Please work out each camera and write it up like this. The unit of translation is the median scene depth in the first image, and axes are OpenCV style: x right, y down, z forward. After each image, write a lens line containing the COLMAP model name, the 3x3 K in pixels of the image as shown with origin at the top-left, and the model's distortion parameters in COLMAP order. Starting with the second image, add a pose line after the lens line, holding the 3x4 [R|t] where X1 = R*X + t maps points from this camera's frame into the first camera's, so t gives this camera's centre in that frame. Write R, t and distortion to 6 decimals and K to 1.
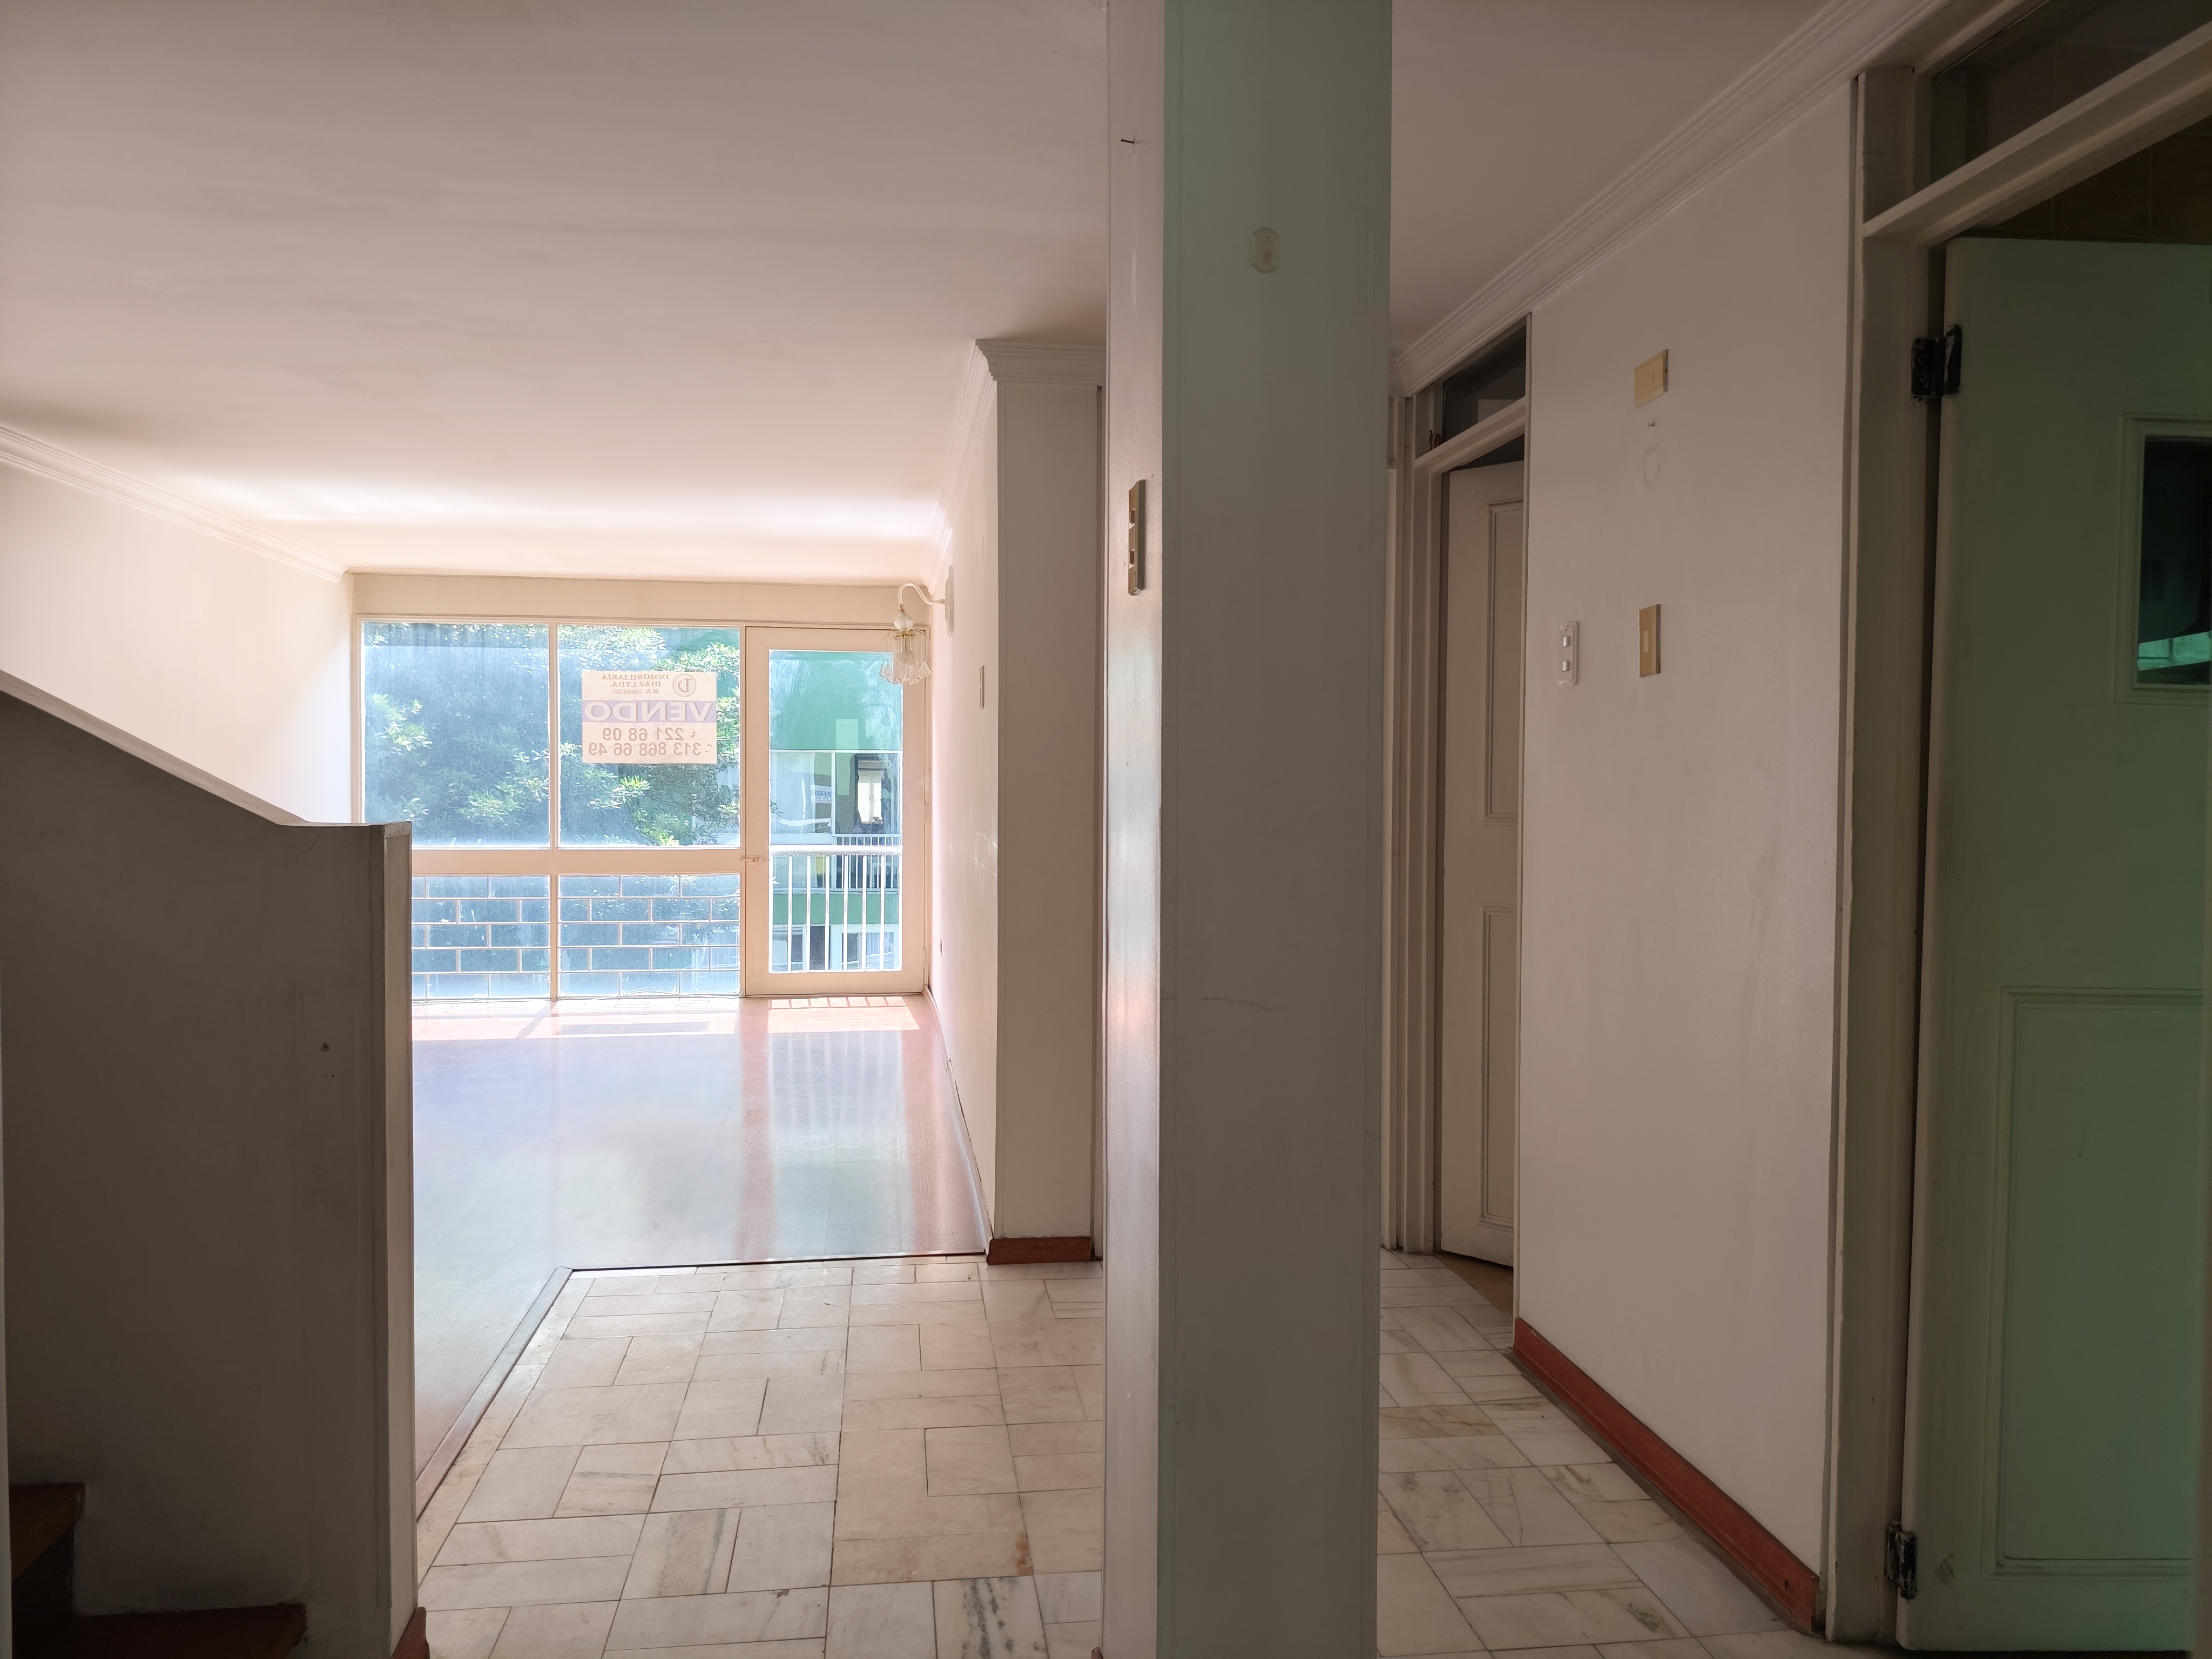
lens RADIAL K [[1704.7, 0, 1115.3], [0, 1704.7, 823.3], [0, 0, 1]] dist [0.074539, -0.132727]
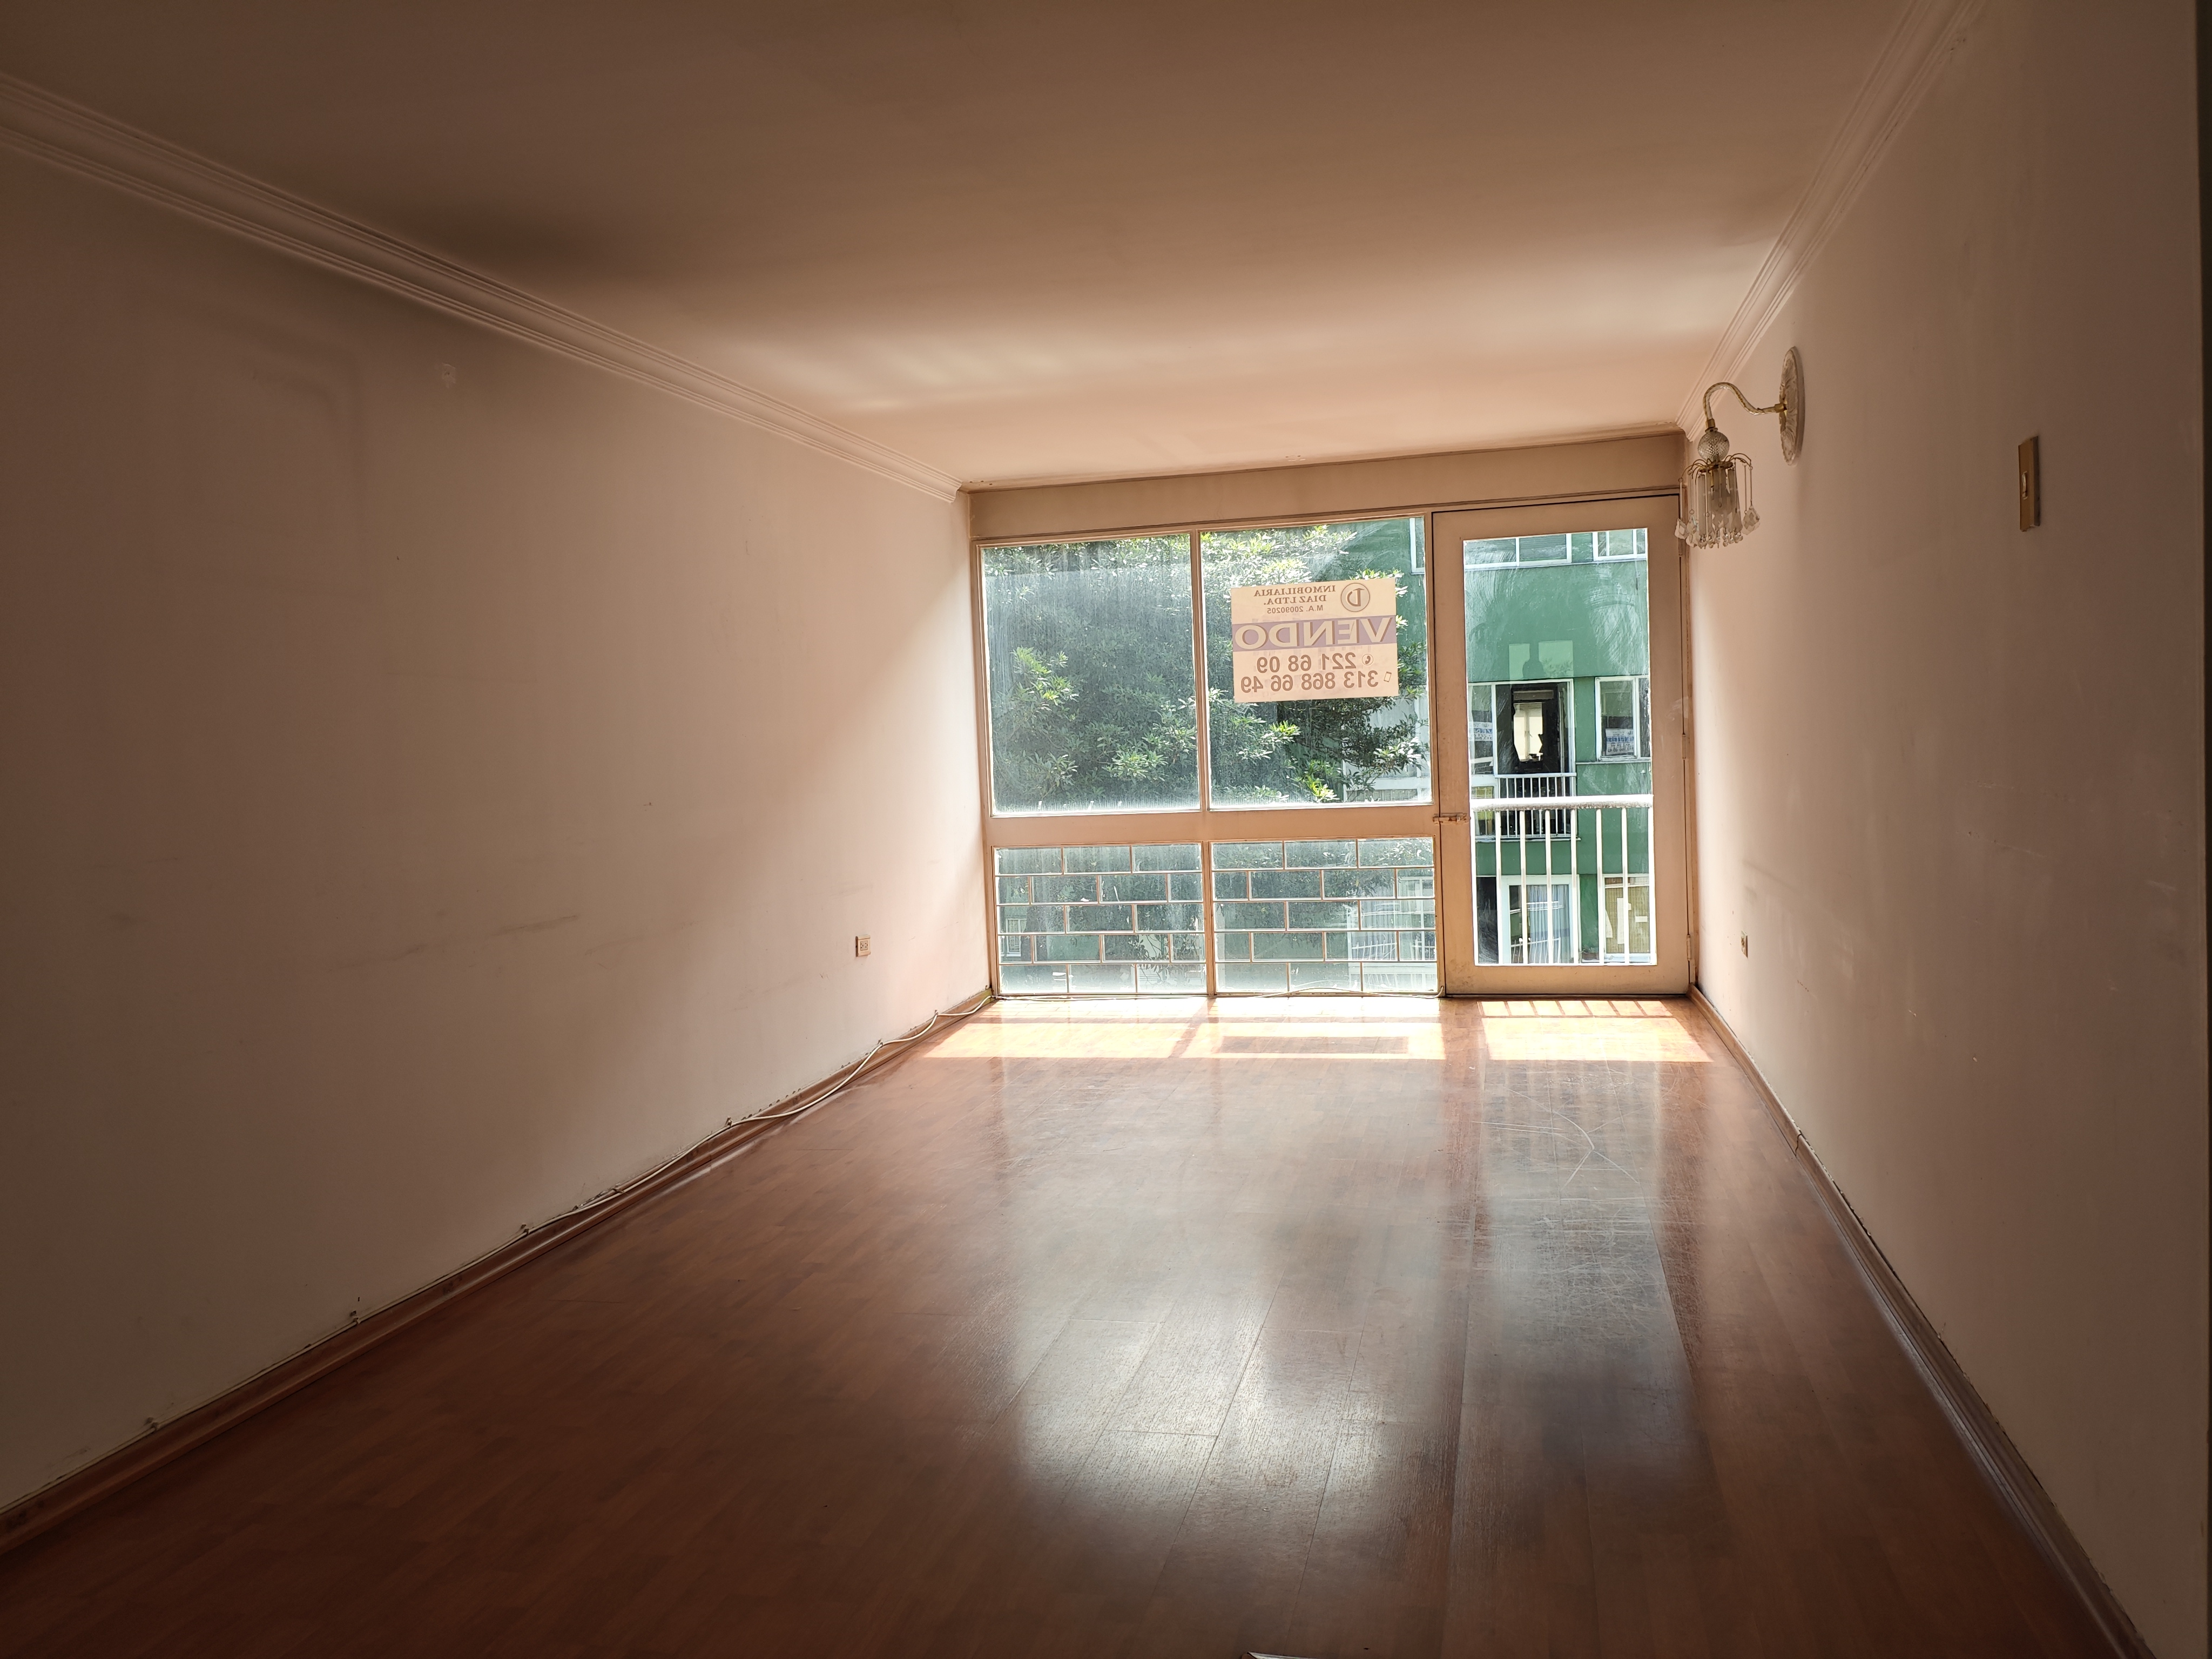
lens RADIAL K [[1704.7, 0, 1115.3], [0, 1704.7, 823.3], [0, 0, 1]] dist [0.074539, -0.132727]
pose [[0.932709, -0.024935, -0.359766, -0.075611], [0.037569, 0.998897, 0.028167, -0.003776], [0.358667, -0.039788, 0.932617, 0.229592]]
